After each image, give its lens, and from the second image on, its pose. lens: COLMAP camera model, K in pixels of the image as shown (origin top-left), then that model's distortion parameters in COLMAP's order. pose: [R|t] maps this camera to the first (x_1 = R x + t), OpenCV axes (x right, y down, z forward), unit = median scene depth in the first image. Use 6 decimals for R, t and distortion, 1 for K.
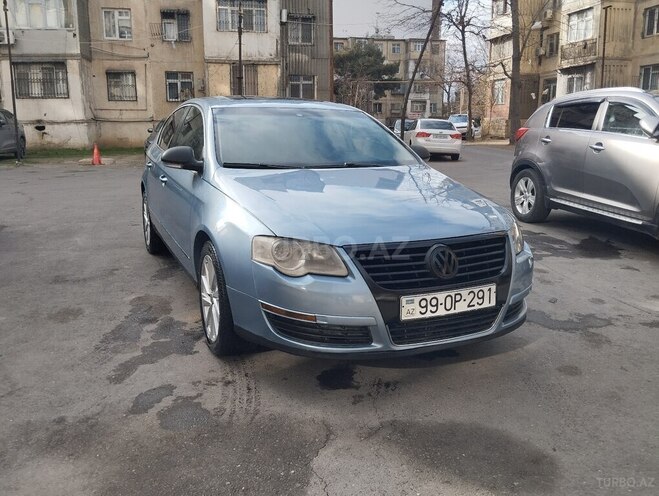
lens RADIAL K [[548.1, 0, 332.7], [0, 548.1, 234.2], [0, 0, 1]] dist [0.084312, -0.164359]
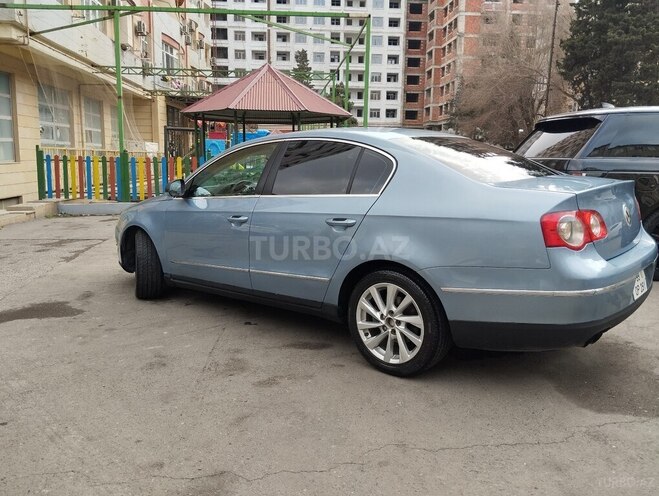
lens RADIAL K [[538.9, 0, 331.9], [0, 538.9, 239.9], [0, 0, 1]] dist [0.084561, -0.165616]
pose [[-0.104196, 0.154528, -0.982479, 0.095642], [-0.201819, 0.964018, 0.173028, -0.003959], [0.973865, 0.216311, -0.069260, 0.019136]]
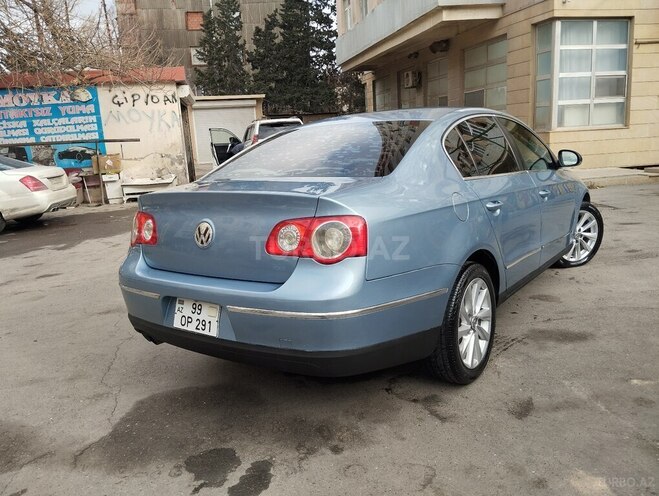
lens RADIAL K [[543.0, 0, 333.9], [0, 543.0, 236.9], [0, 0, 1]] dist [0.092263, -0.184782]
pose [[-0.998055, 0.060576, 0.014704, -0.046560], [0.061614, 0.922904, 0.380068, -0.034744], [0.009452, 0.380235, -0.924842, 0.156294]]
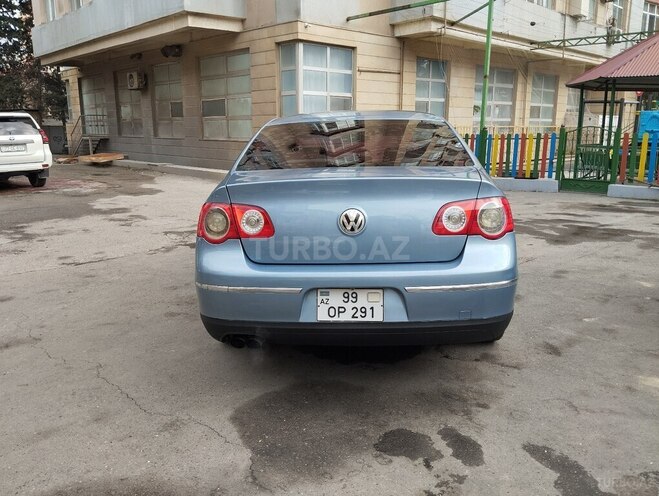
lens RADIAL K [[543.0, 0, 333.9], [0, 543.0, 236.9], [0, 0, 1]] dist [0.092263, -0.184782]
pose [[-0.846953, 0.111149, -0.519919, 0.027007], [-0.095215, 0.930384, 0.354004, -0.030857], [0.523072, 0.349329, -0.777409, 0.140458]]
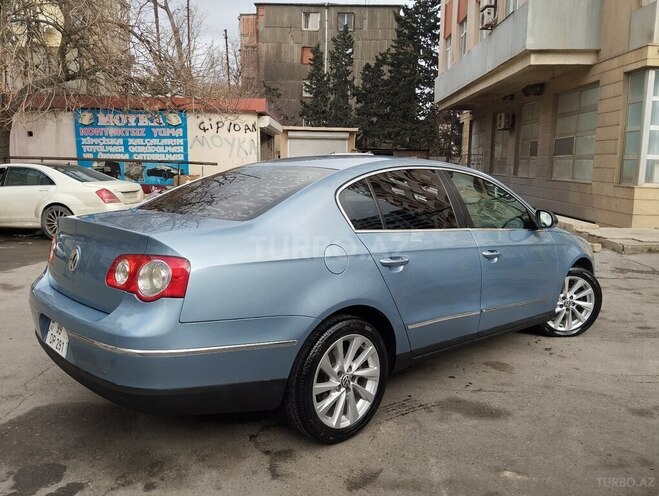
lens RADIAL K [[543.0, 0, 333.9], [0, 543.0, 236.9], [0, 0, 1]] dist [0.092263, -0.184782]
pose [[-0.978700, -0.036454, 0.202031, -0.088852], [0.030181, 0.947866, 0.317238, -0.035225], [-0.203063, 0.316578, -0.926576, 0.151200]]
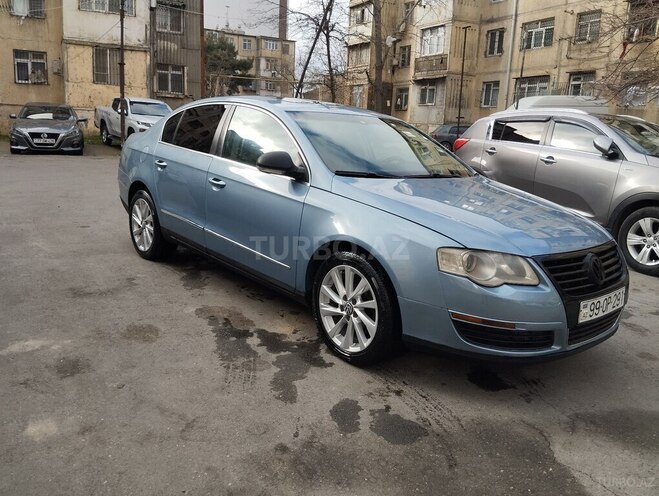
lens RADIAL K [[543.0, 0, 333.9], [0, 543.0, 236.9], [0, 0, 1]] dist [0.092263, -0.184782]
pose [[0.957975, -0.005666, 0.286797, -0.059525], [0.002006, 0.999913, 0.013057, -0.002874], [-0.286846, -0.011933, 0.957902, 0.008058]]
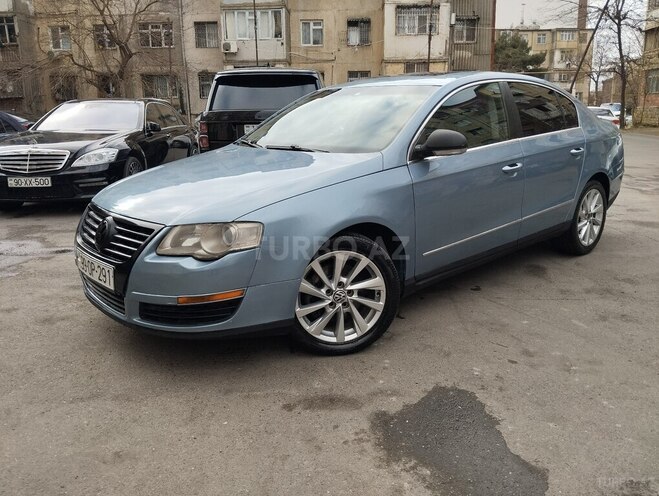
lens RADIAL K [[538.9, 0, 331.9], [0, 538.9, 239.9], [0, 0, 1]] dist [0.084561, -0.165616]
pose [[0.974024, 0.040861, -0.222726, -0.058028], [-0.035132, 0.998944, 0.029621, 0.035950], [0.223701, -0.021027, 0.974431, -0.154949]]
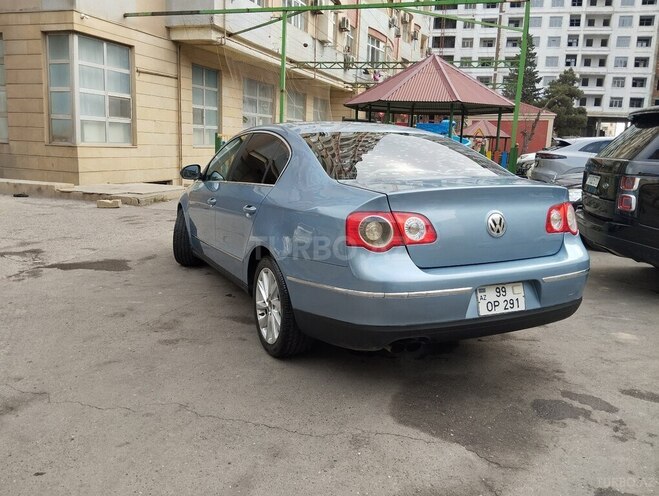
lens RADIAL K [[543.0, 0, 333.9], [0, 543.0, 236.9], [0, 0, 1]] dist [0.092263, -0.184782]
pose [[-0.488543, 0.136228, -0.861839, 0.081239], [-0.203162, 0.942829, 0.264194, -0.020192], [0.848558, 0.304163, -0.432937, 0.089715]]
